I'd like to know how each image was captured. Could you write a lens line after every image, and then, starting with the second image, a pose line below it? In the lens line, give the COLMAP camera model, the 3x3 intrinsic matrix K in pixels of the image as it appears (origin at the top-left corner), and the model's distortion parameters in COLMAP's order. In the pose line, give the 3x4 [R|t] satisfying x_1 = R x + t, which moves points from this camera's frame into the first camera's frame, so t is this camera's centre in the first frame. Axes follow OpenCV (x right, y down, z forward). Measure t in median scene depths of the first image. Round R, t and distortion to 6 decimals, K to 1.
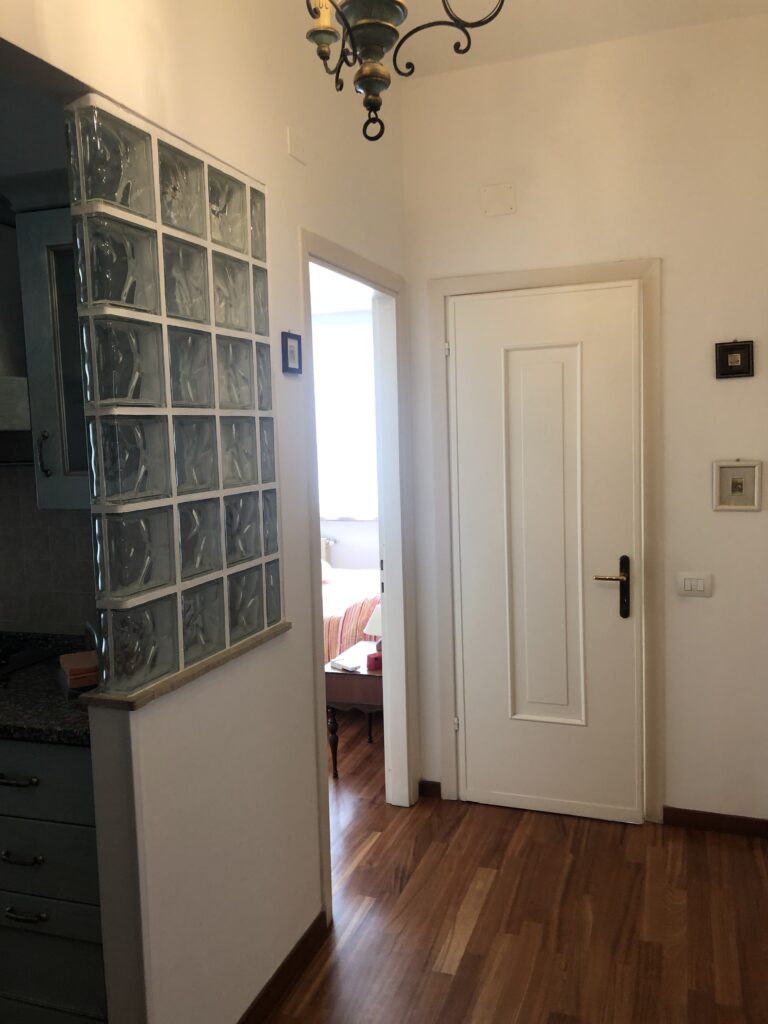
lens RADIAL K [[854.5, 0, 386.3], [0, 854.5, 508.3], [0, 0, 1]] dist [0.032925, -0.007918]
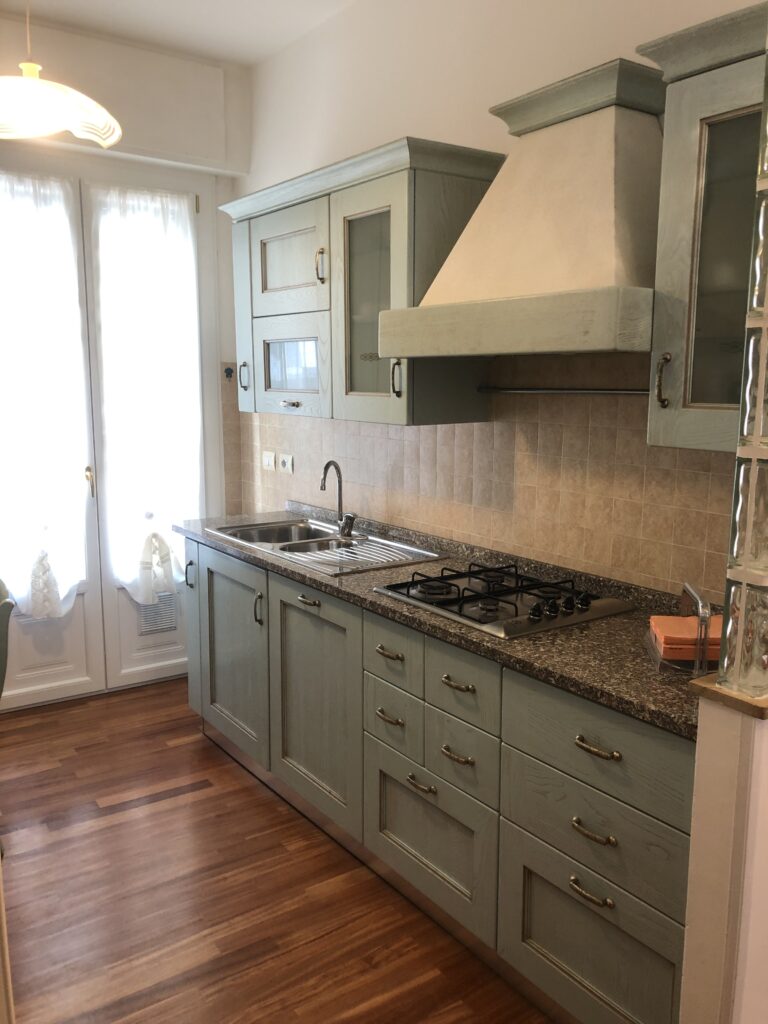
lens RADIAL K [[854.5, 0, 384.0], [0, 854.5, 513.5], [0, 0, 1]] dist [0.032925, -0.007918]
pose [[0.811026, 0.124737, -0.571557, -0.132743], [-0.080411, 0.991500, 0.102285, 0.002534], [0.579458, -0.036996, 0.814162, 0.162795]]
